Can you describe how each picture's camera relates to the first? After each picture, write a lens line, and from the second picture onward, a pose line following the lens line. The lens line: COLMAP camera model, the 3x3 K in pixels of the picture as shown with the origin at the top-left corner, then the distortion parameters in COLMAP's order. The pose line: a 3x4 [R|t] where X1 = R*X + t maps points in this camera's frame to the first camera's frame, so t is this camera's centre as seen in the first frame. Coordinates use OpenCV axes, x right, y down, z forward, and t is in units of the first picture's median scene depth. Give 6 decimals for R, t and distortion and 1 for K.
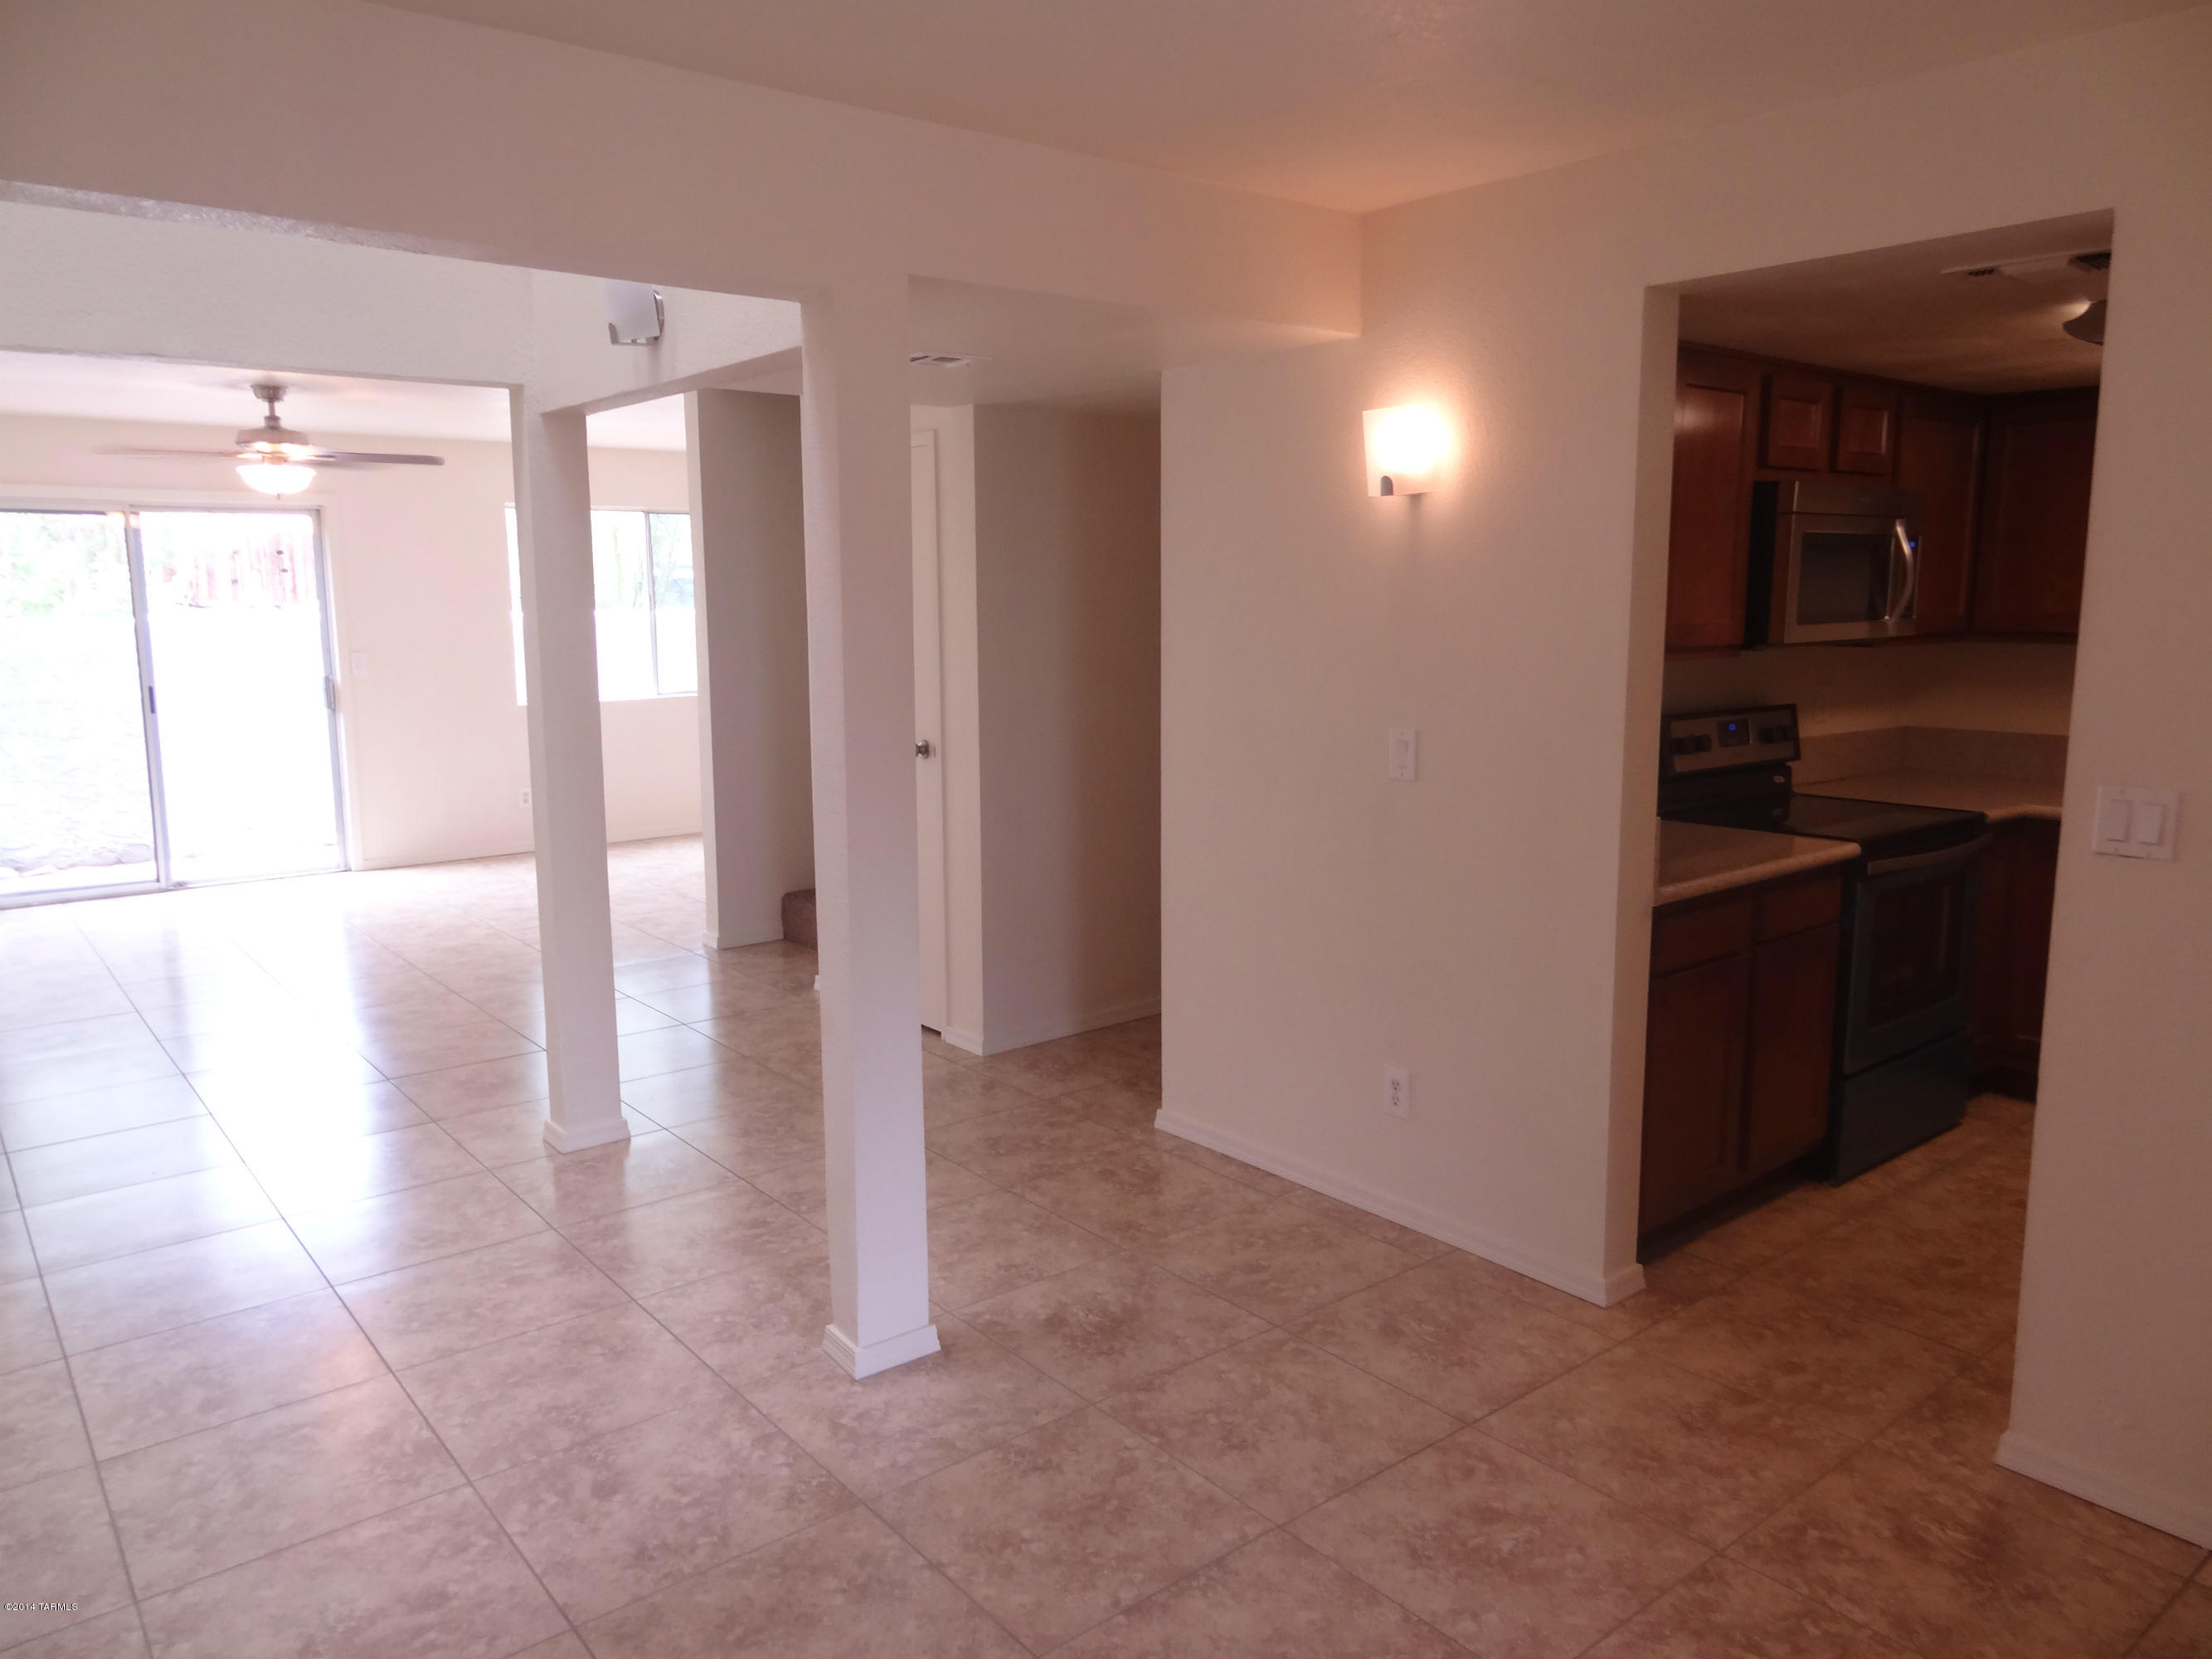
lens RADIAL K [[1526.4, 0, 1106.0], [0, 1526.4, 829.5], [0, 0, 1]] dist [0.003403, 0.003402]
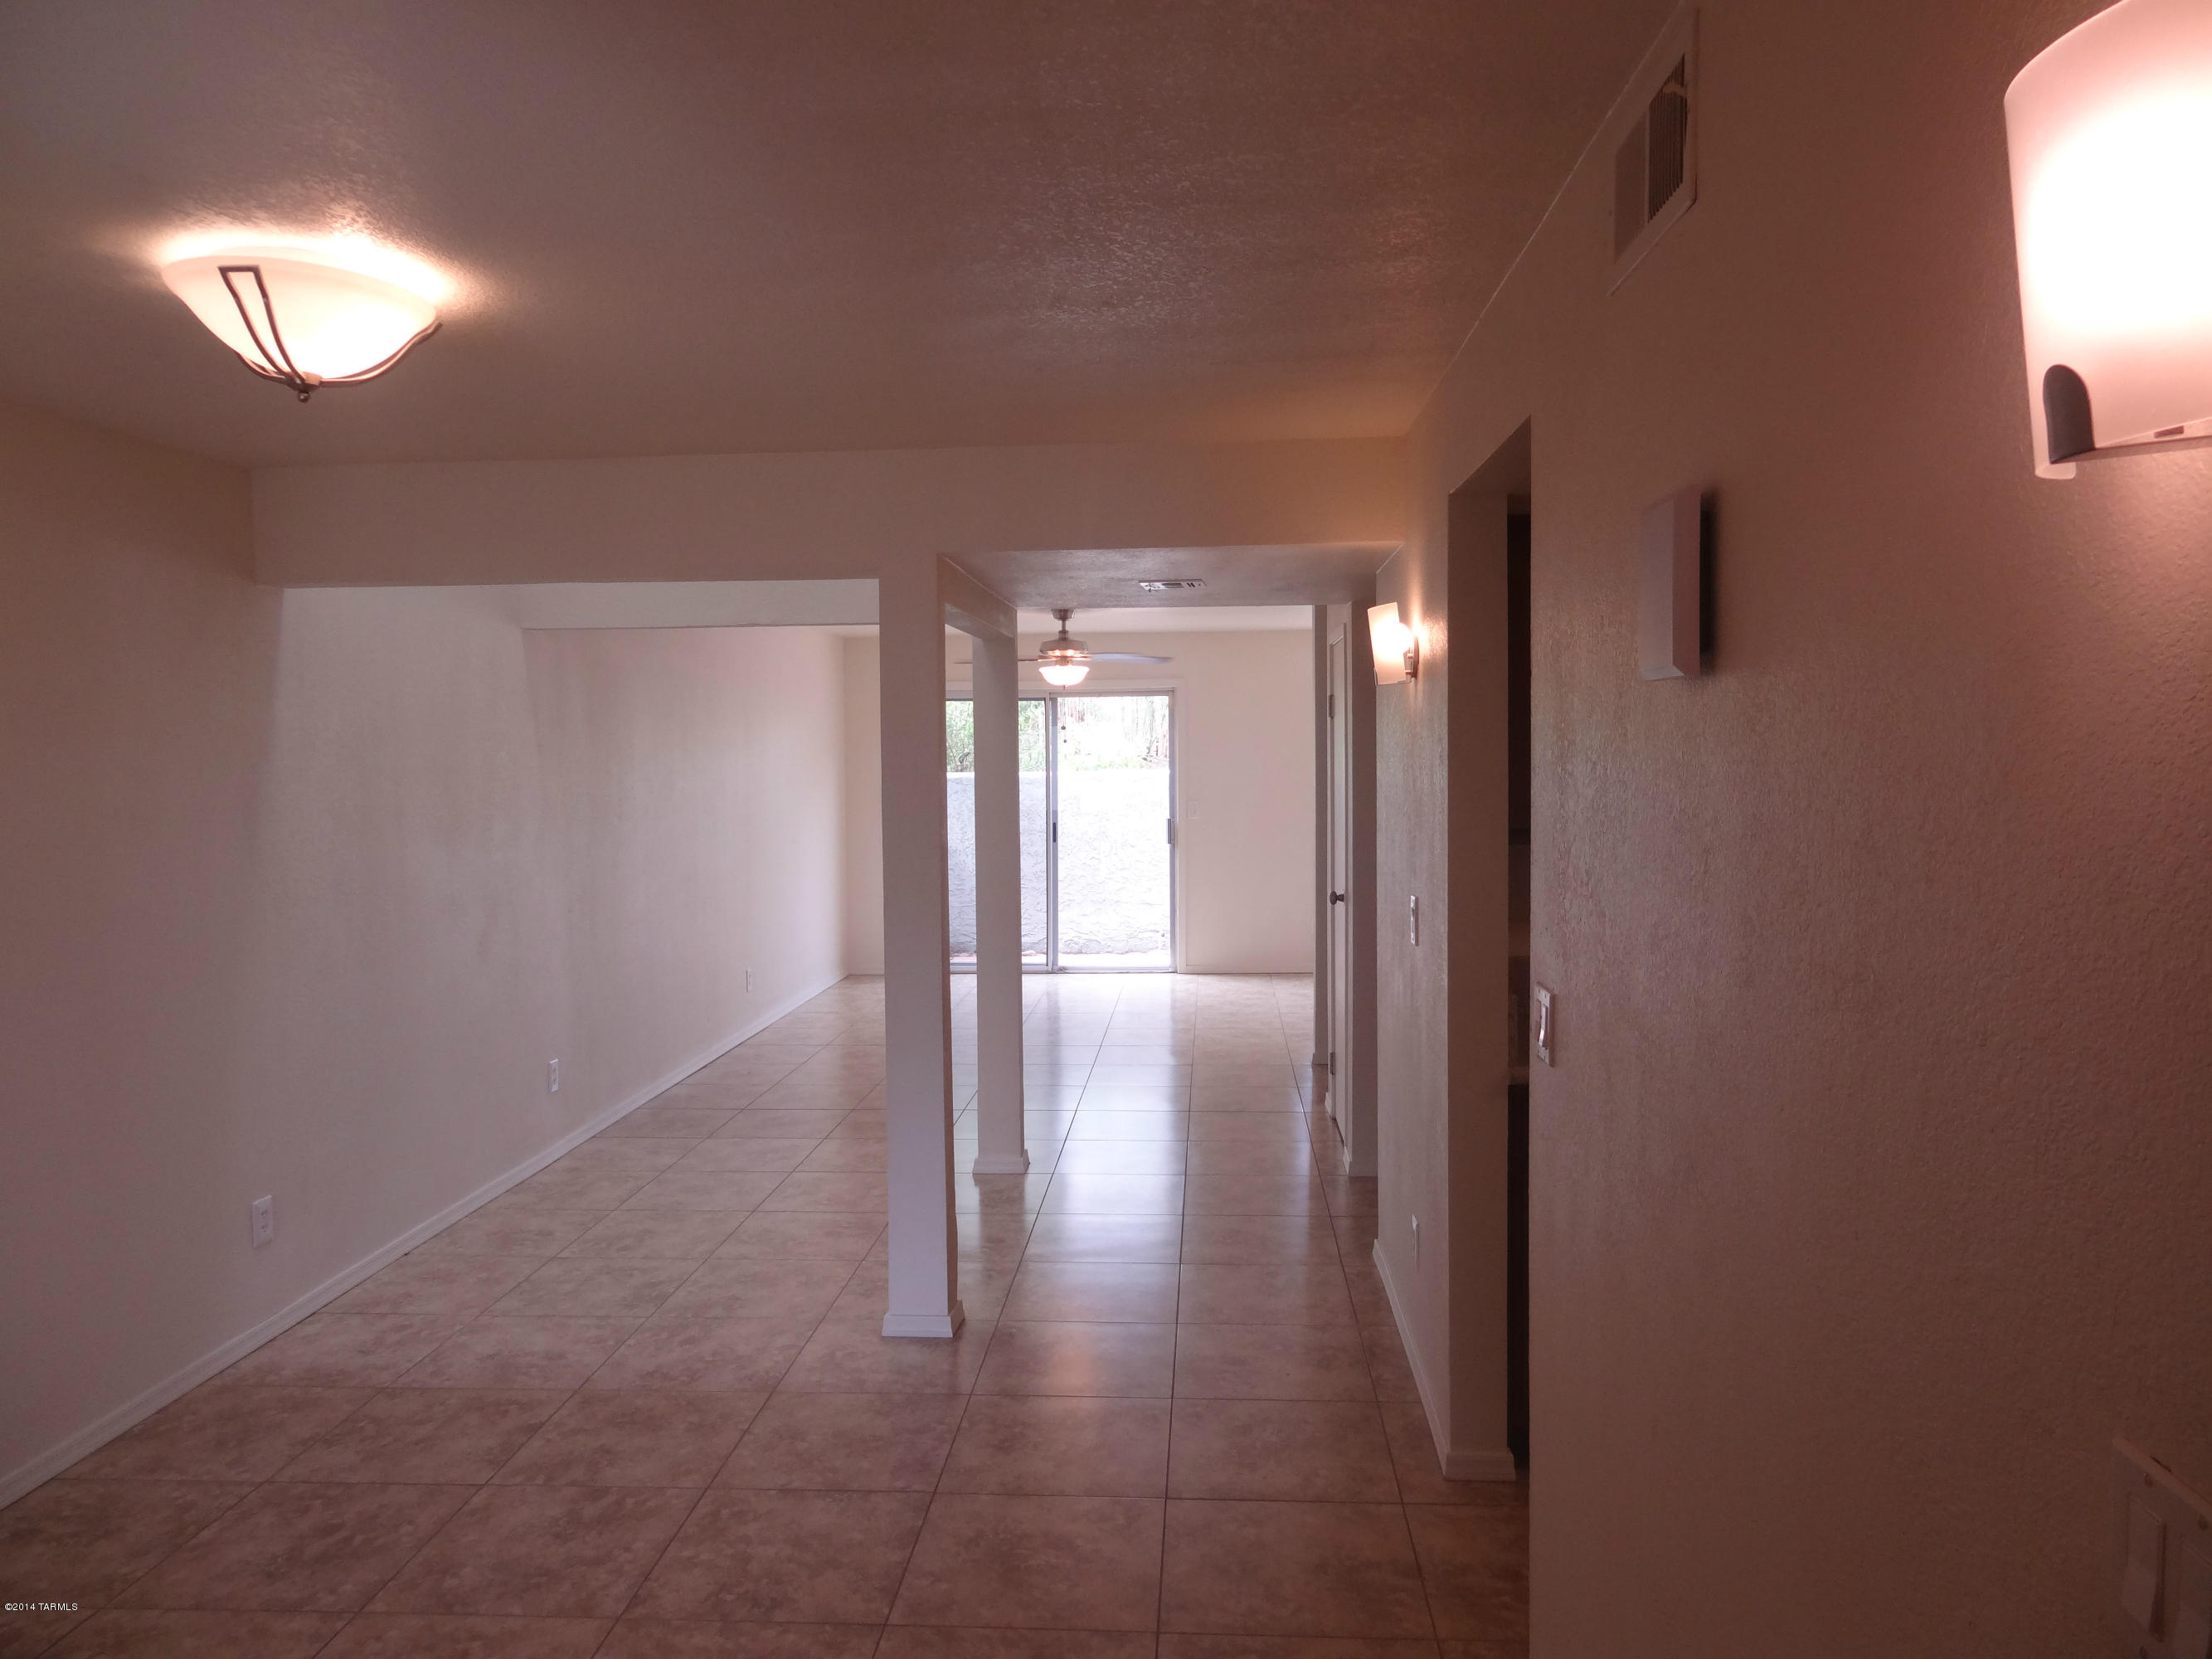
lens RADIAL K [[1526.4, 0, 1106.0], [0, 1526.4, 829.5], [0, 0, 1]] dist [0.003403, 0.003402]
pose [[0.734973, 0.031074, -0.677384, 0.895986], [-0.095504, 0.993736, -0.058037, -0.032777], [0.671337, 0.107348, 0.733337, 0.075044]]
